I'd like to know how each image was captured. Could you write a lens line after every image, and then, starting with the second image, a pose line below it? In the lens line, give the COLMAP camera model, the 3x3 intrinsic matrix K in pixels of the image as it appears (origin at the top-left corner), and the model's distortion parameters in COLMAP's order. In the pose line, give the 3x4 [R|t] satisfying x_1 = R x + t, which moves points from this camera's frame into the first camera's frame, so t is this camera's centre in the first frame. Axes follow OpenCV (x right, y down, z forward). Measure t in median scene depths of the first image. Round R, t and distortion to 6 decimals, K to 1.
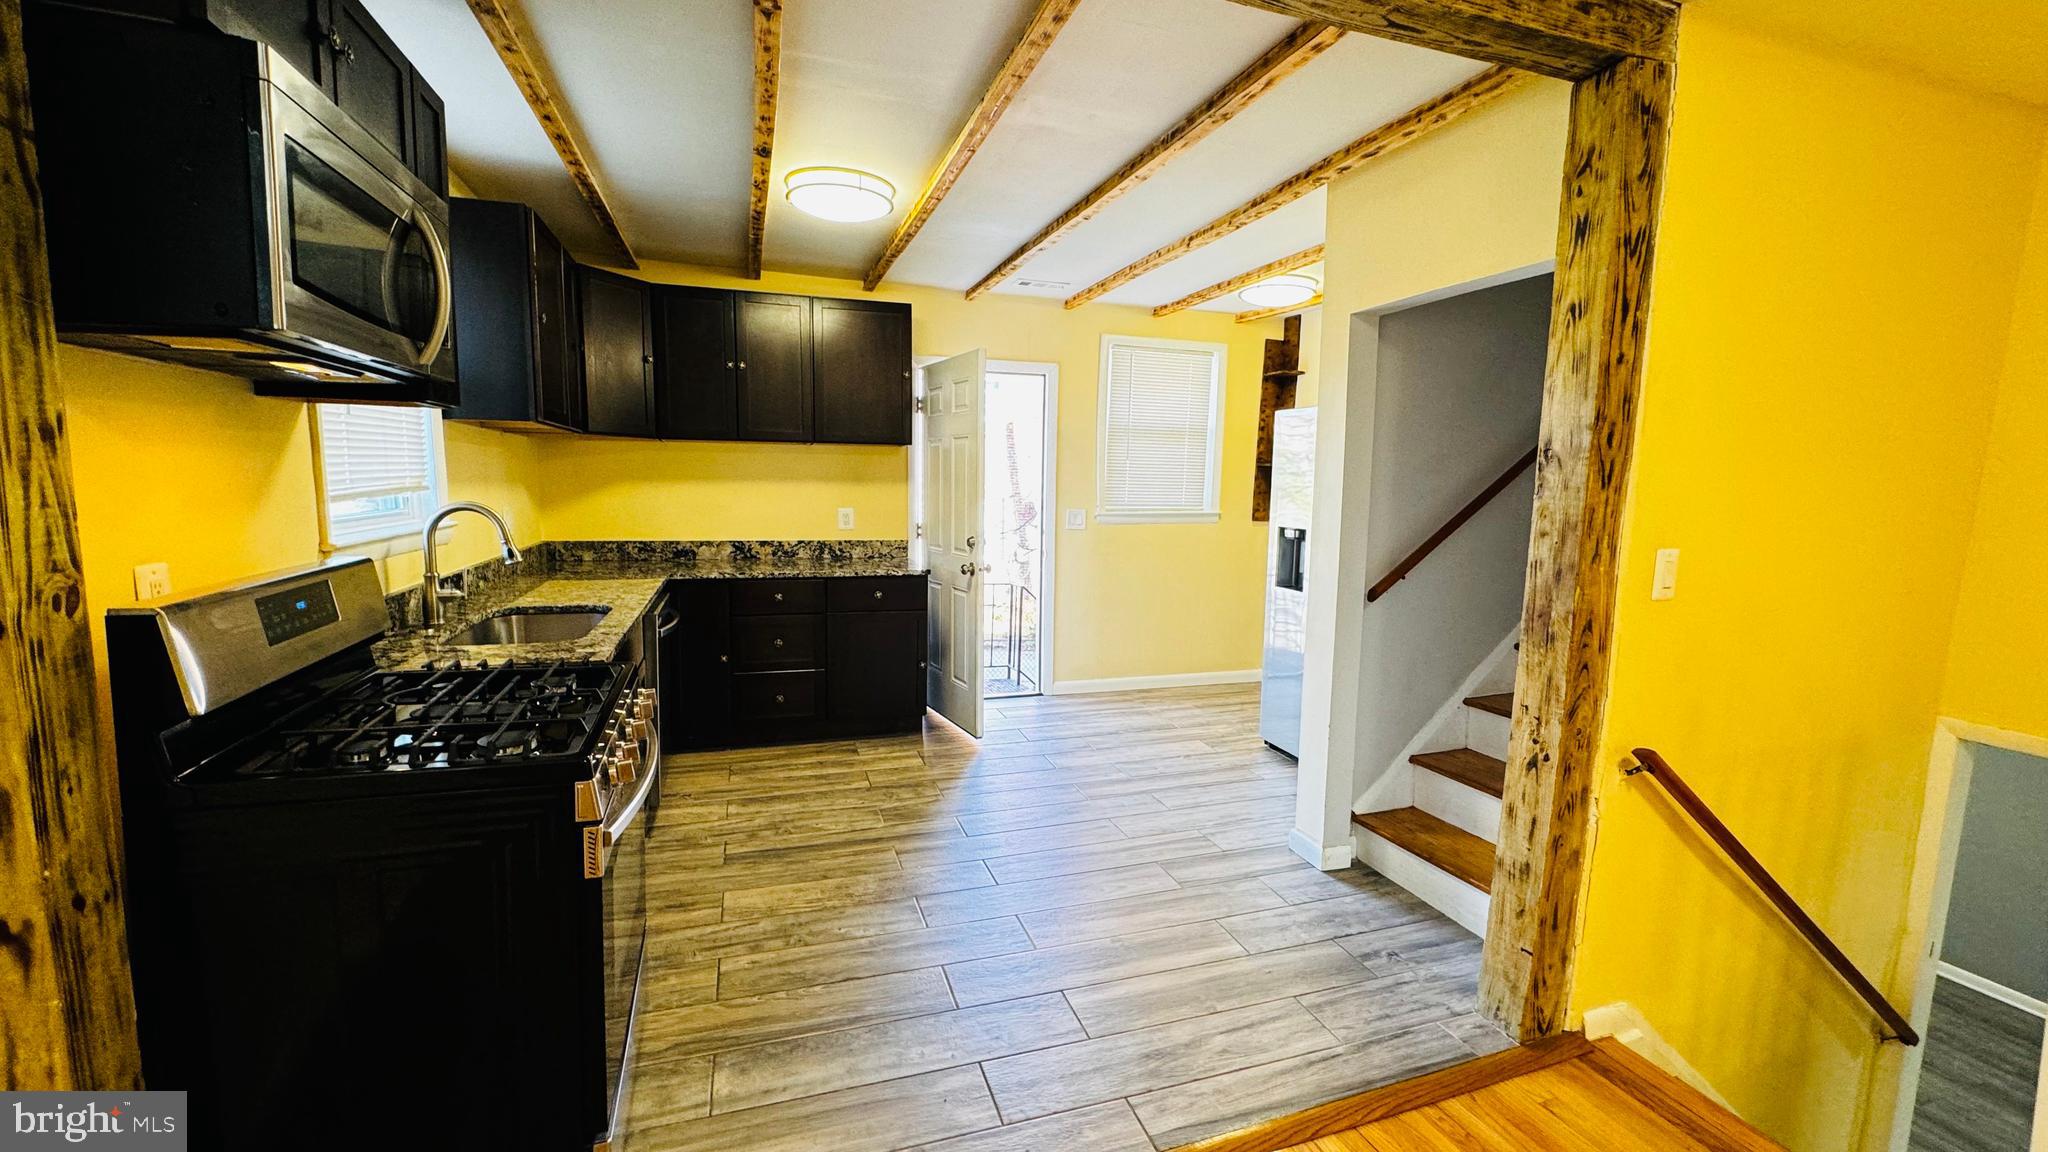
lens RADIAL K [[818.7, 0, 1019.2], [0, 818.7, 575.4], [0, 0, 1]] dist [0.000002, -0.000465]
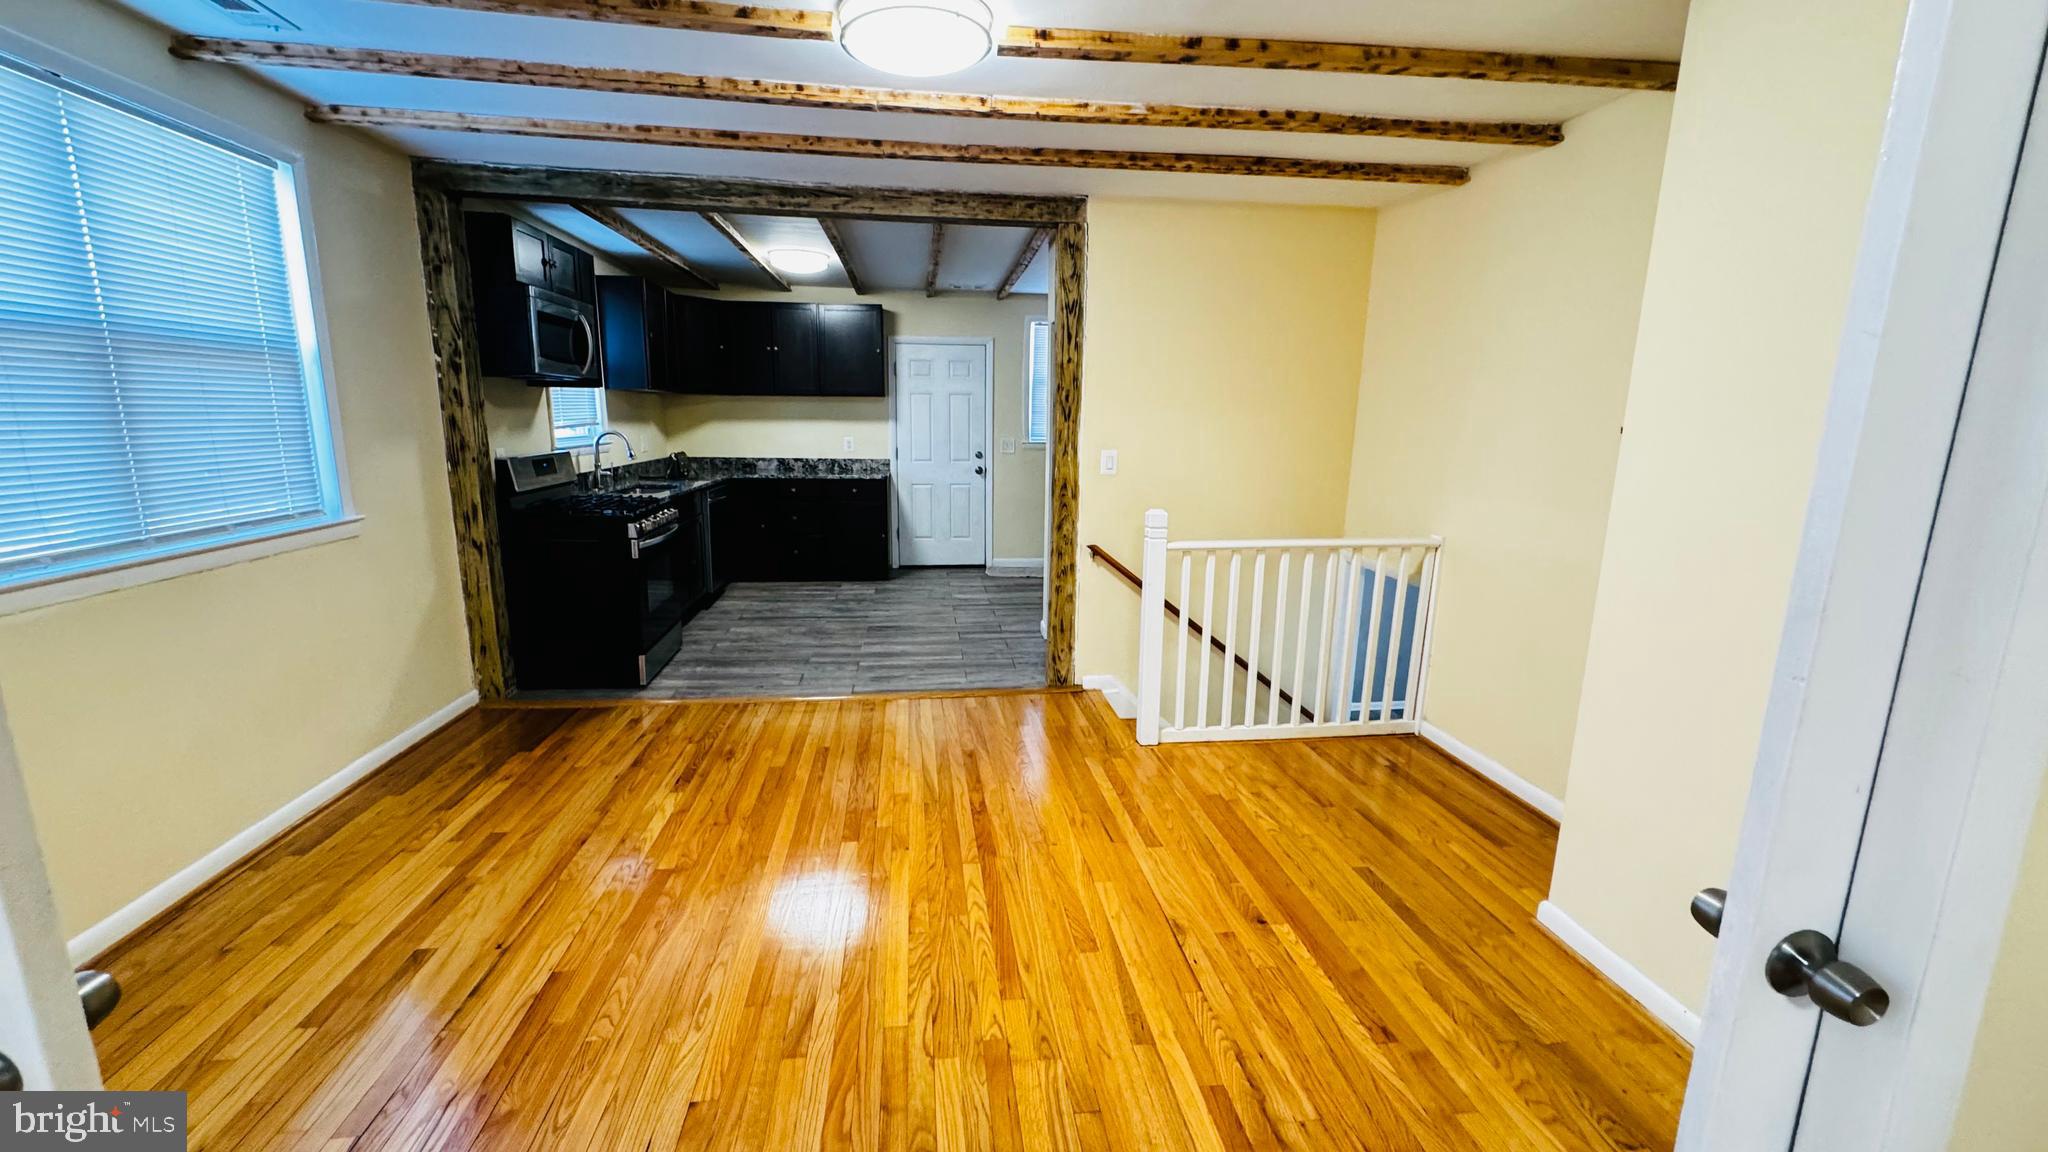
lens RADIAL K [[818.7, 0, 1016.3], [0, 818.7, 575.1], [0, 0, 1]] dist [0.000002, -0.000465]
pose [[0.979984, 0.032944, -0.196334, 0.965396], [-0.018886, 0.997150, 0.073046, 0.136100], [0.198180, -0.067876, 0.977813, -1.101957]]
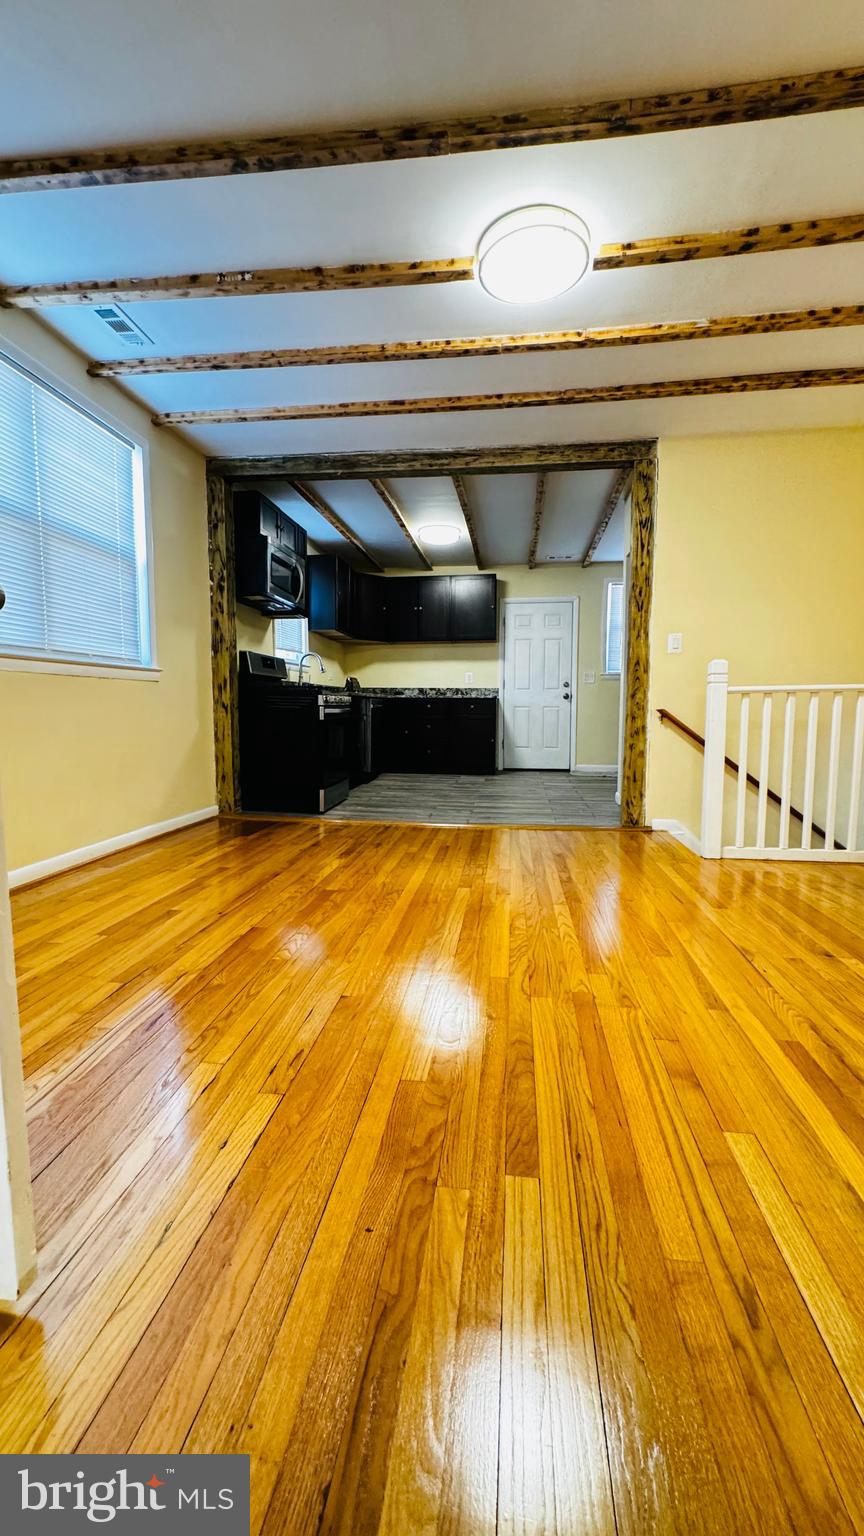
lens RADIAL K [[614.0, 0, 430.9], [0, 614.0, 763.6], [0, 0, 1]] dist [0.000002, -0.000465]
pose [[0.897180, 0.024346, -0.440993, 0.951734], [-0.038729, 0.998970, -0.023643, 0.454142], [0.439963, 0.038291, 0.897199, -1.079222]]
